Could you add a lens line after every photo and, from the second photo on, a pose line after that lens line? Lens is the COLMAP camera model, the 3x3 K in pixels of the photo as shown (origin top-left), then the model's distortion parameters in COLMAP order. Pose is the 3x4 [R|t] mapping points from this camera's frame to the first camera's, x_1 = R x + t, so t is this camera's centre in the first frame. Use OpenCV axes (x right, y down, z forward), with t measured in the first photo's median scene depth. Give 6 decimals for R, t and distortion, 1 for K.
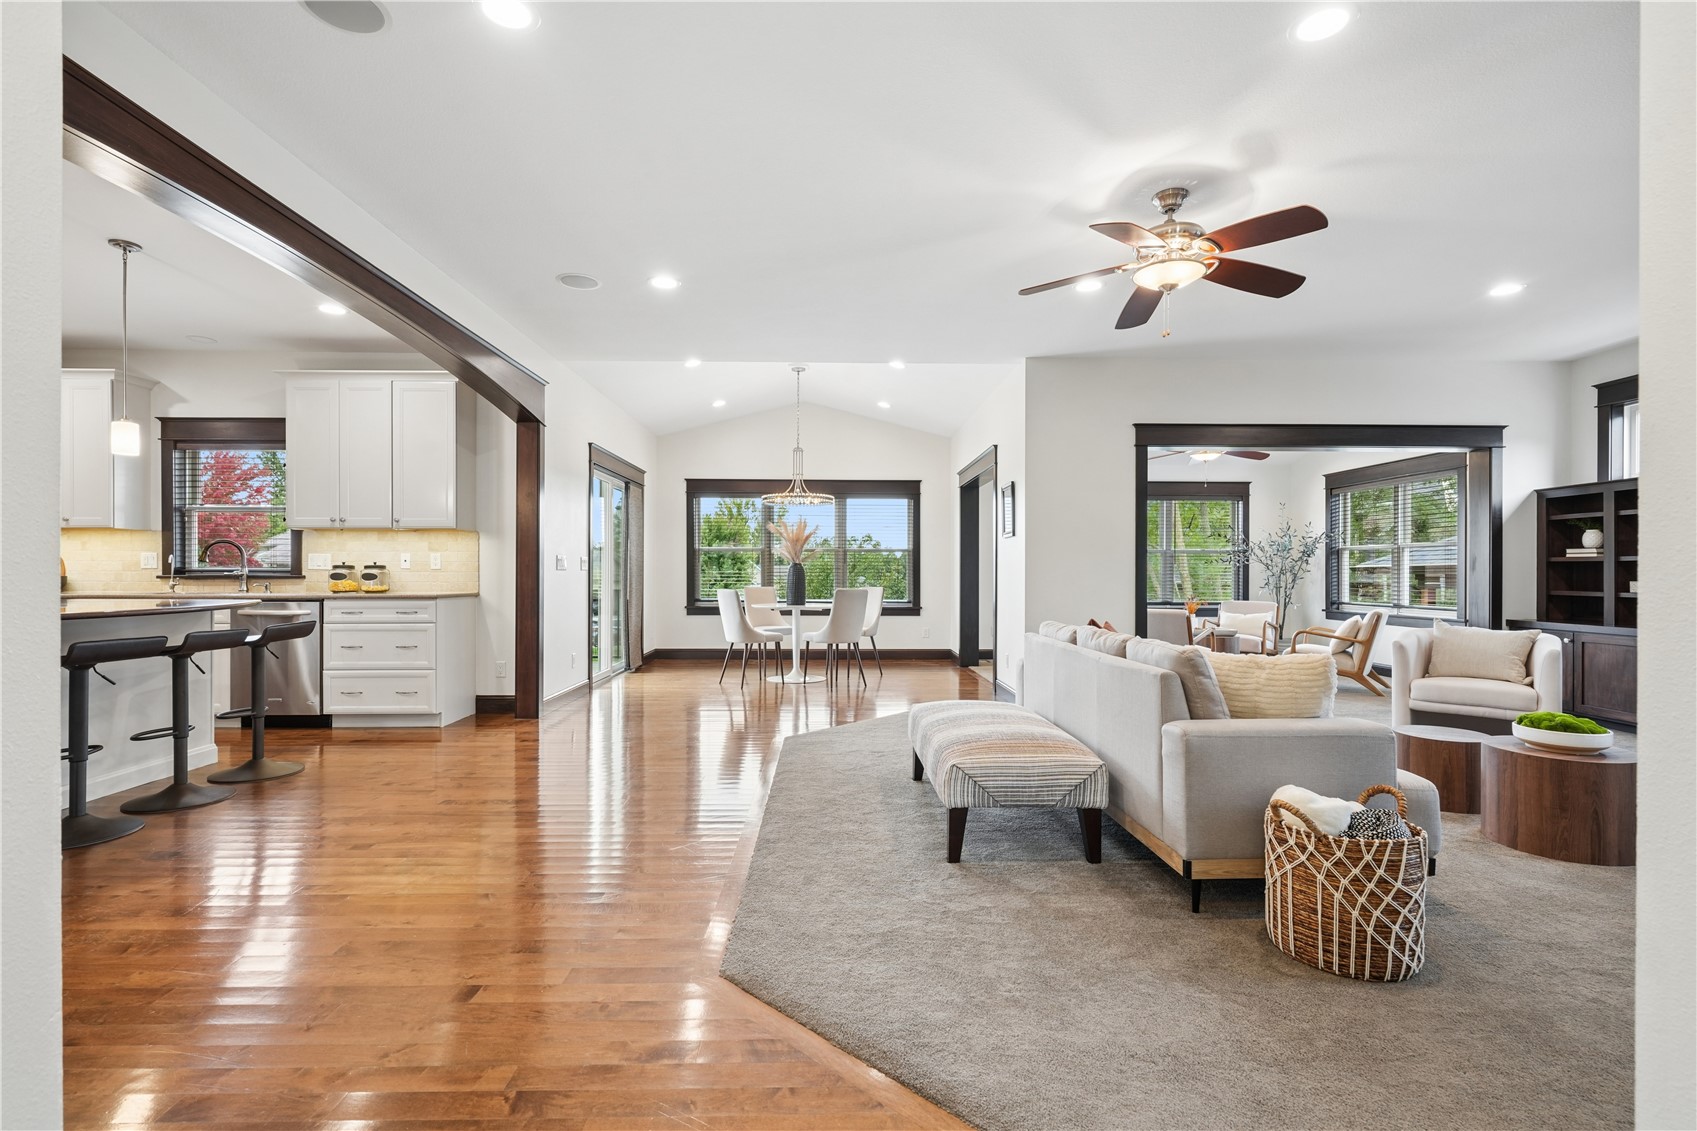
lens RADIAL K [[789.1, 0, 843.3], [0, 789.1, 571.1], [0, 0, 1]] dist [0.002269, 0.000093]
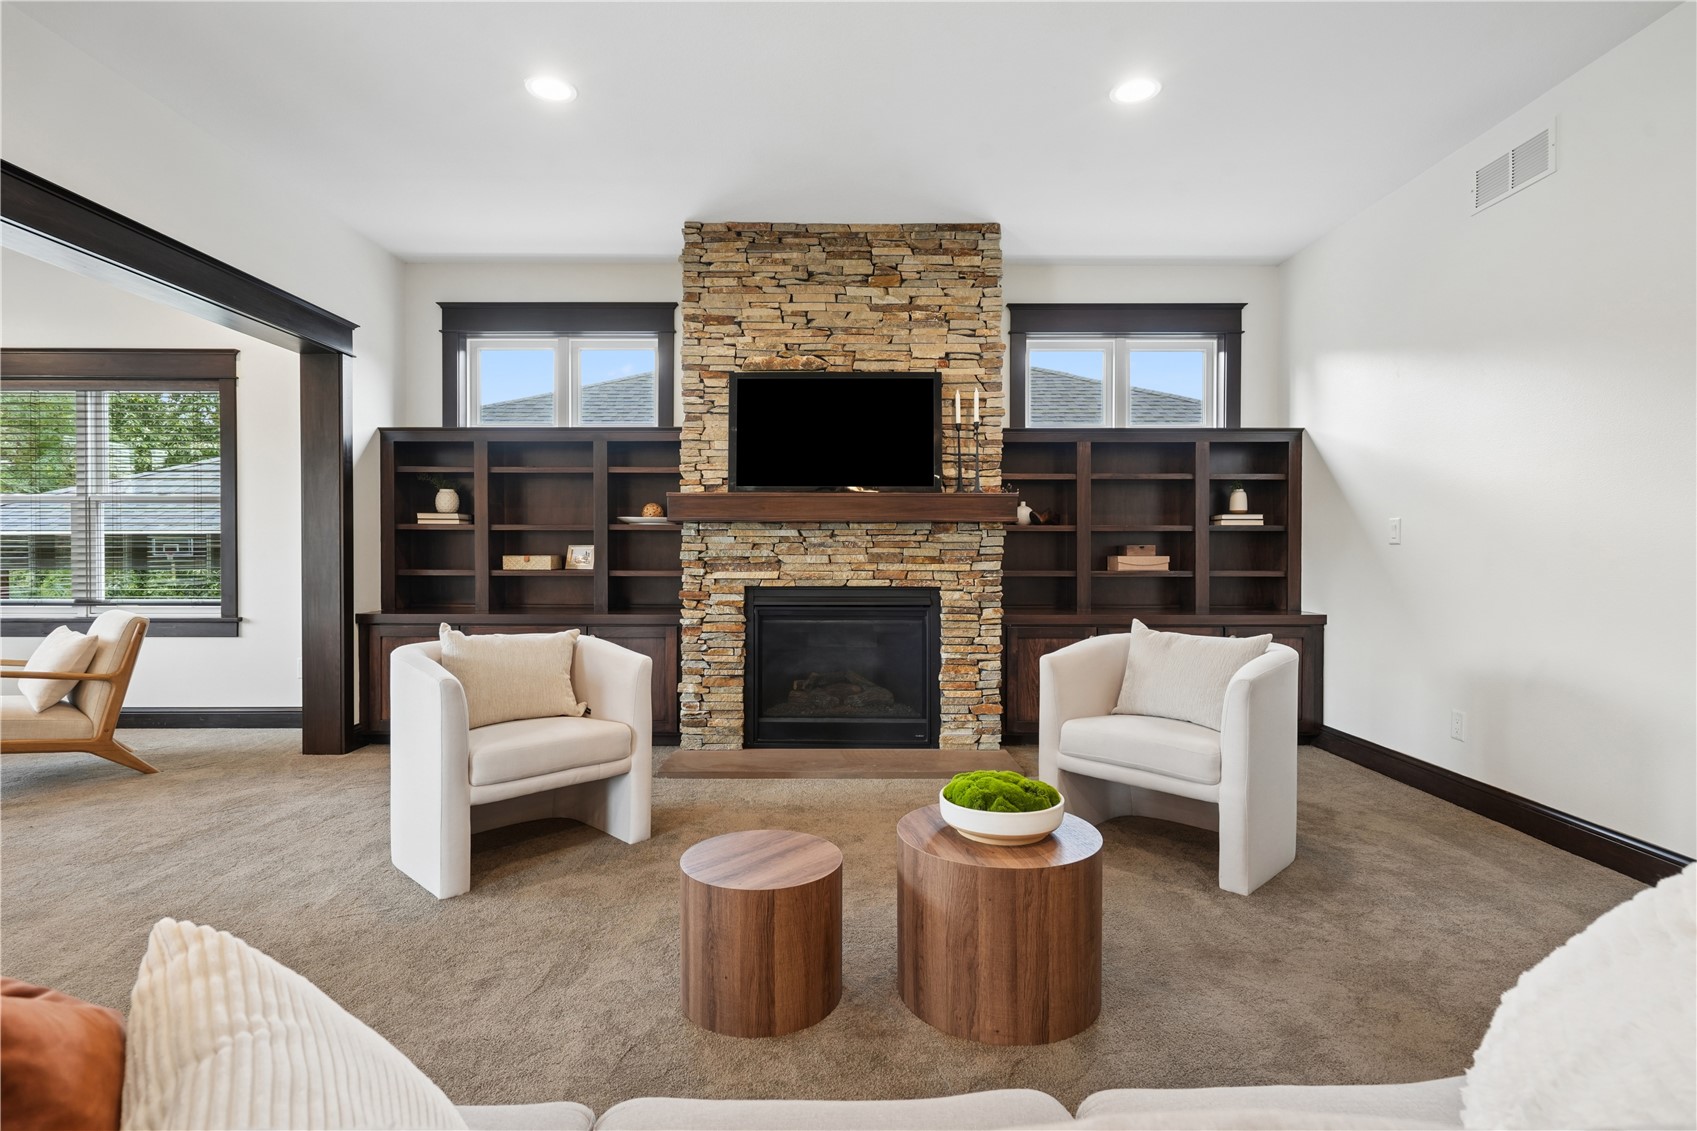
lens RADIAL K [[825.4, 0, 847.3], [0, 825.4, 563.0], [0, 0, 1]] dist [-0.007626, -0.000691]
pose [[0.013071, -0.011555, 0.999848, 0.149383], [-0.004032, 0.999924, 0.011609, 0.008212], [-0.999906, -0.004183, 0.013024, 0.588176]]
